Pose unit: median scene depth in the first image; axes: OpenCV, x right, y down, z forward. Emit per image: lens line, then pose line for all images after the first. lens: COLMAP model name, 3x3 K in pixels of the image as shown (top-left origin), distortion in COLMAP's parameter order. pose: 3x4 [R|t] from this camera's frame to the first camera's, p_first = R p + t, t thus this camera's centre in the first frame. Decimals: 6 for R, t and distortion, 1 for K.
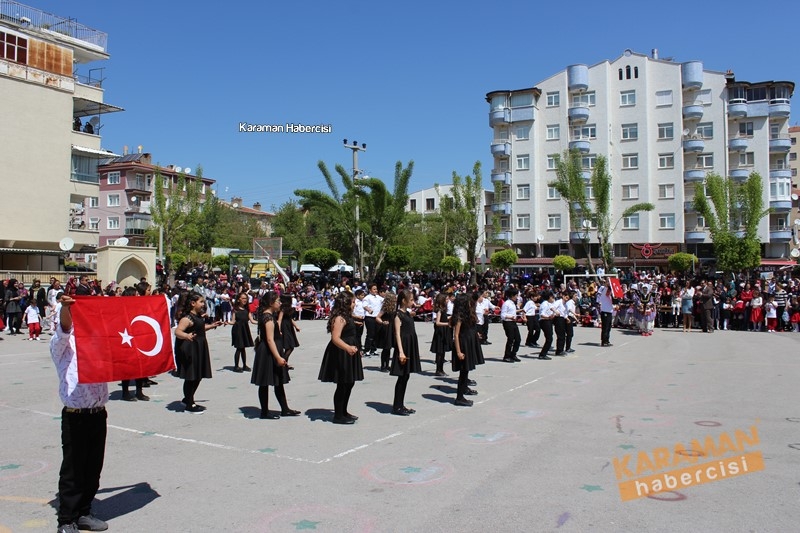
lens RADIAL K [[678.8, 0, 397.0], [0, 678.8, 270.0], [0, 0, 1]] dist [-0.161850, 0.147424]
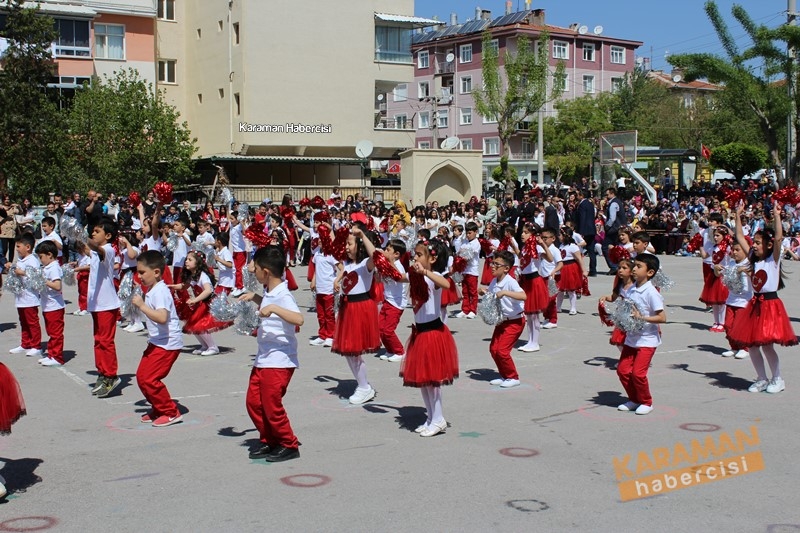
lens RADIAL K [[1036.4, 0, 397.8], [0, 1036.4, 268.7], [0, 0, 1]] dist [-0.070596, 0.112808]
pose [[0.855889, 0.028024, -0.516400, 0.120193], [0.016953, 0.996474, 0.082175, 0.000311], [0.516882, -0.079087, 0.852396, 0.004224]]
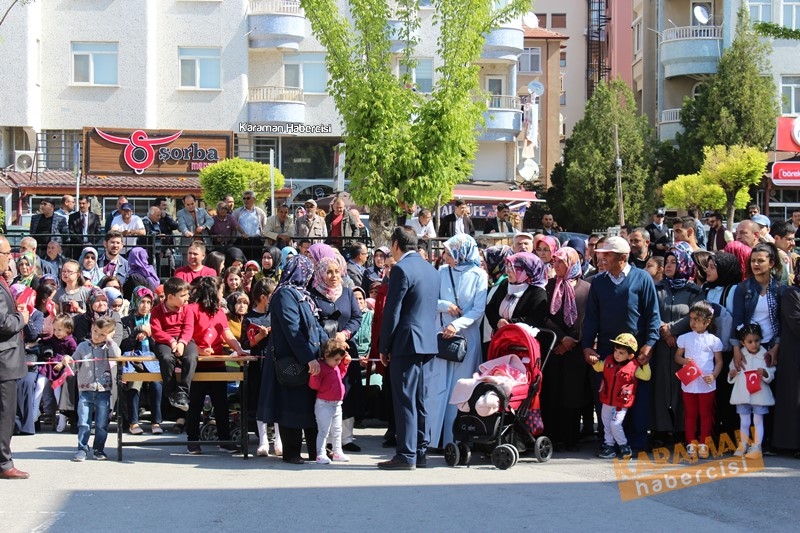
lens RADIAL K [[1039.5, 0, 397.6], [0, 1039.5, 269.9], [0, 0, 1]] dist [-0.065968, 0.103253]
pose [[0.891975, -0.016598, 0.451781, 0.371272], [-0.014746, 0.997726, 0.065768, -0.008464], [-0.451845, -0.065326, 0.889701, 0.689804]]
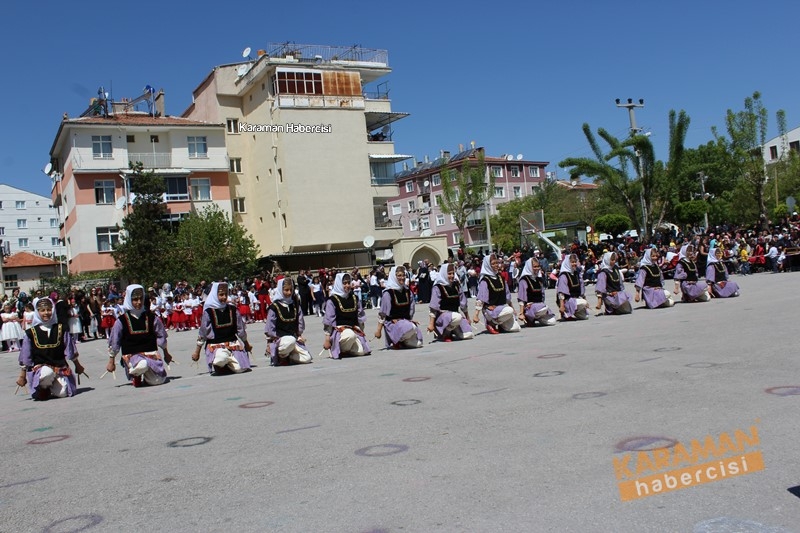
lens RADIAL K [[678.8, 0, 397.0], [0, 678.8, 270.0], [0, 0, 1]] dist [-0.161850, 0.147424]
pose [[0.844131, -0.096925, -0.527303, 0.129860], [0.111560, 0.993749, -0.004074, 0.016698], [0.524402, -0.055387, 0.849668, 0.019950]]
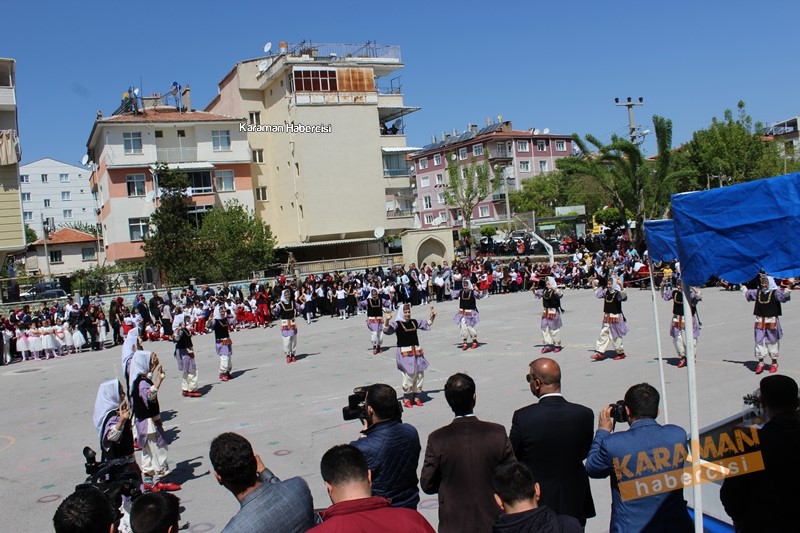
lens RADIAL K [[680.0, 0, 396.8], [0, 680.0, 270.0], [0, 0, 1]] dist [-0.161705, 0.149911]
pose [[0.811025, -0.057708, -0.582158, 0.212103], [0.105975, 0.993152, 0.049188, -0.024083], [0.575333, -0.101587, 0.811586, -0.007107]]
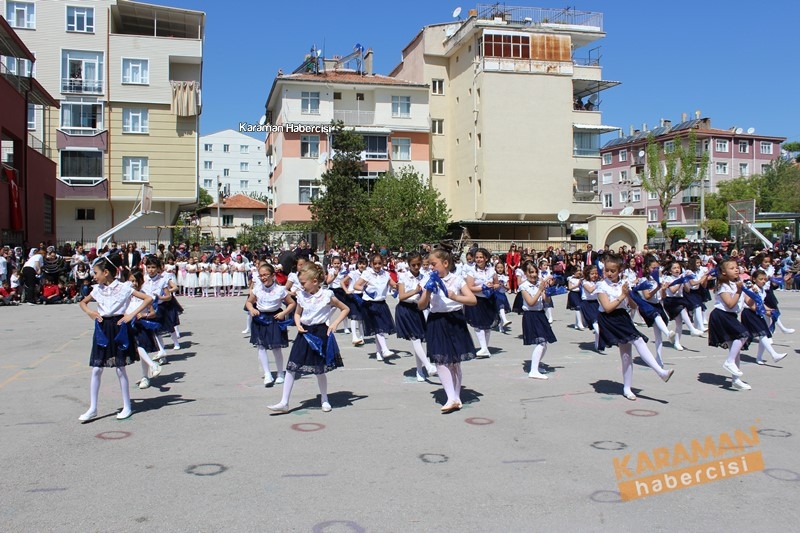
lens RADIAL K [[686.1, 0, 394.5], [0, 686.1, 267.0], [0, 0, 1]] dist [-0.162812, 0.155568]
pose [[0.650881, 0.012791, -0.759072, 0.147735], [0.018112, 0.999312, 0.032370, 0.004264], [0.758964, -0.034817, 0.650201, 0.038860]]
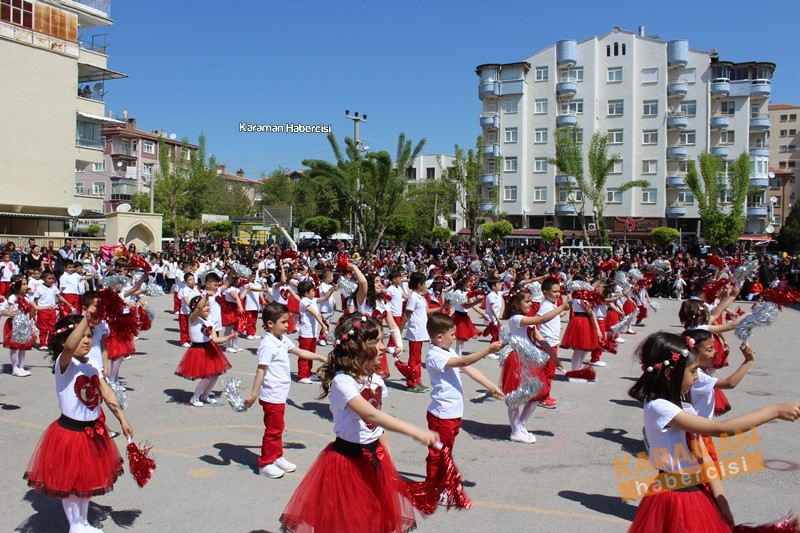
lens RADIAL K [[677.2, 0, 395.9], [0, 677.2, 269.8], [0, 0, 1]] dist [-0.163888, 0.149269]
pose [[0.999128, 0.012766, 0.039746, -0.039829], [-0.014591, 0.998837, 0.045960, -0.000414], [-0.039113, -0.046500, 0.998152, -0.027571]]
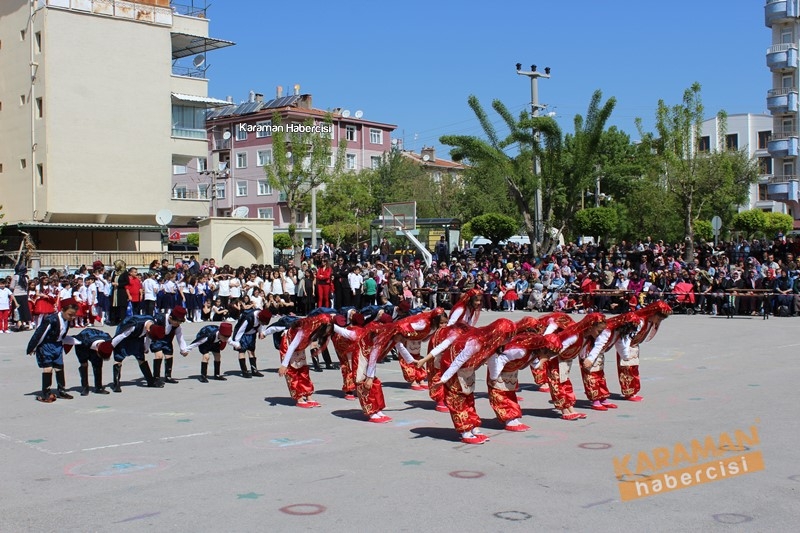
lens RADIAL K [[938.4, 0, 400.3], [0, 938.4, 276.7], [0, 0, 1]] dist [-0.088020, 0.098304]
pose [[0.955619, -0.007919, -0.294500, 0.094945], [0.018429, 0.999288, 0.032931, 0.001225], [0.294029, -0.036897, 0.955084, -0.010729]]
